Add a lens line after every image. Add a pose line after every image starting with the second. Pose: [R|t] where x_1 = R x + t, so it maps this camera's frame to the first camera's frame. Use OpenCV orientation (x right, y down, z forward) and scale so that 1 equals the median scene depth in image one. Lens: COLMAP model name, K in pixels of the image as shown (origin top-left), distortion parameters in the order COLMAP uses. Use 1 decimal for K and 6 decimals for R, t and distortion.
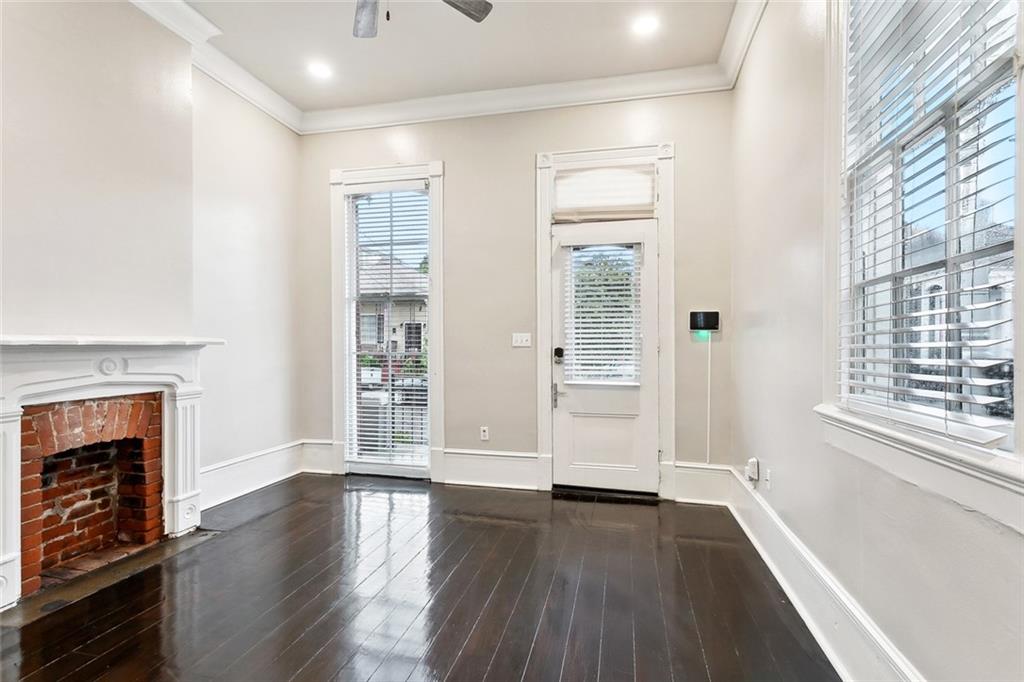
lens RADIAL K [[494.9, 0, 512.0], [0, 494.9, 341.0], [0, 0, 1]] dist [-0.000277, -0.000221]
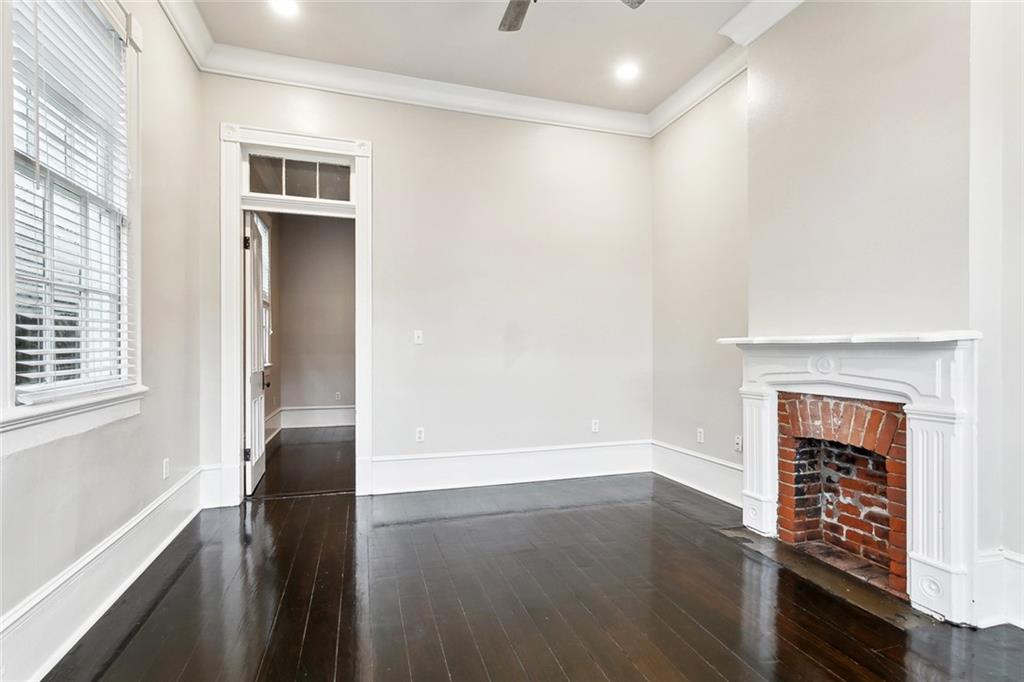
lens RADIAL K [[494.9, 0, 512.0], [0, 494.9, 341.0], [0, 0, 1]] dist [-0.000277, -0.000221]
pose [[-0.865505, -0.003895, -0.500886, 0.227100], [0.004374, 0.999873, -0.015333, 0.015478], [0.500882, -0.015461, -0.865378, 1.535540]]
